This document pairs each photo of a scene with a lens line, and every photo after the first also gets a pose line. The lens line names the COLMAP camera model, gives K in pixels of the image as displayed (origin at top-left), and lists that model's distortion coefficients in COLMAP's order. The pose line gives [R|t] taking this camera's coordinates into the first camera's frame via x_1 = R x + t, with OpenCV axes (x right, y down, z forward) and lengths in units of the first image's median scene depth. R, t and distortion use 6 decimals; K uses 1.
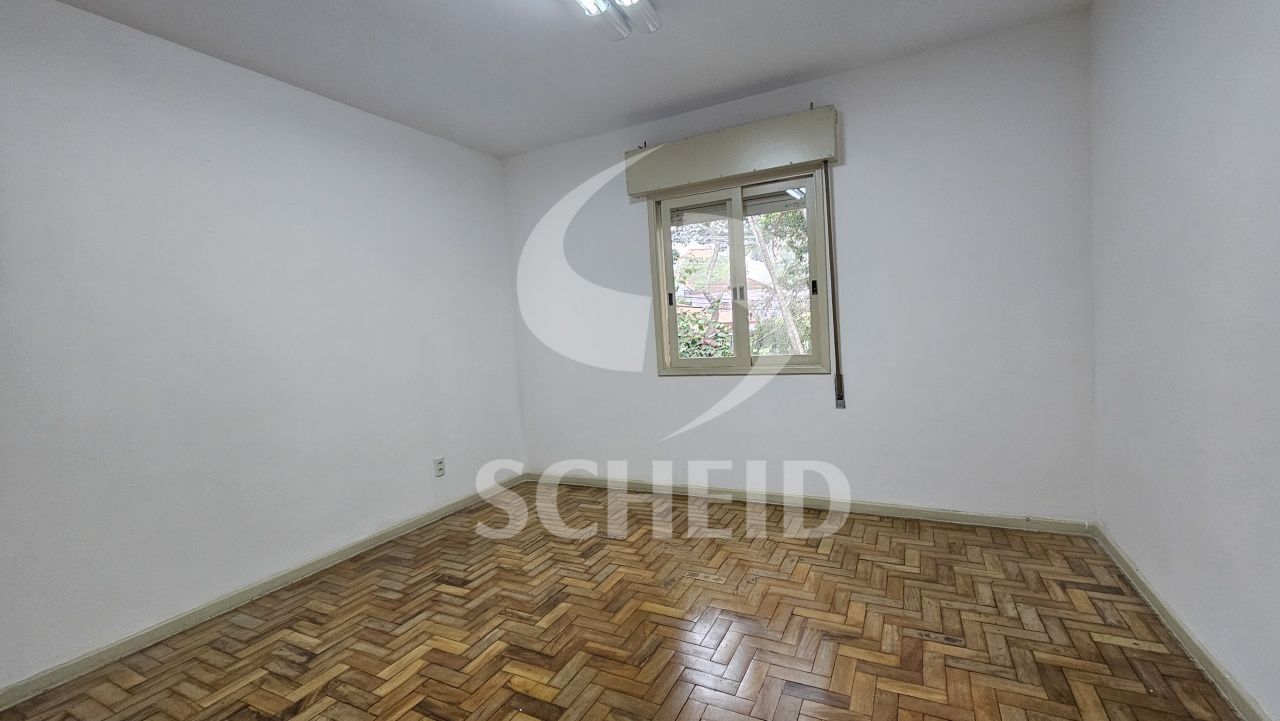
lens RADIAL K [[526.3, 0, 642.2], [0, 526.3, 360.2], [0, 0, 1]] dist [-0.000525, 0.001020]
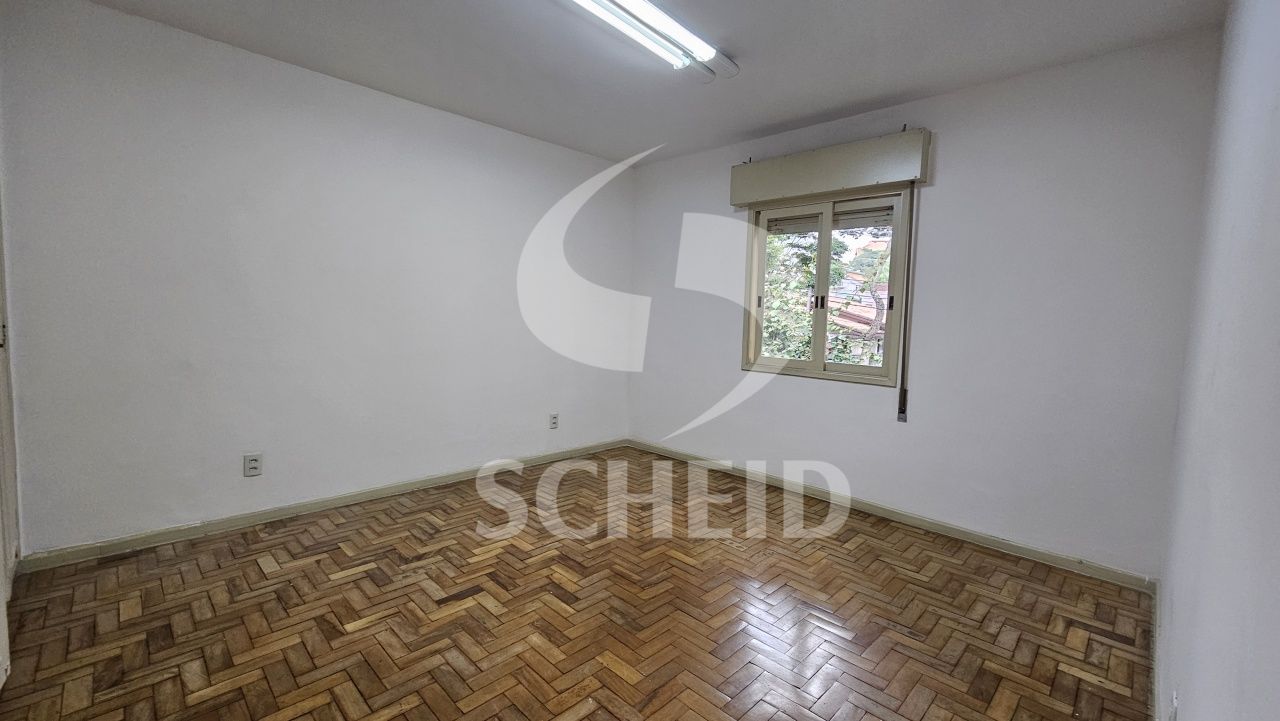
lens RADIAL K [[526.3, 0, 641.5], [0, 526.3, 358.9], [0, 0, 1]] dist [-0.000525, 0.001020]
pose [[0.948207, 0.115008, -0.296102, 0.235404], [-0.107626, 0.993339, 0.041168, -0.023482], [0.298864, -0.007167, 0.954269, -0.178018]]
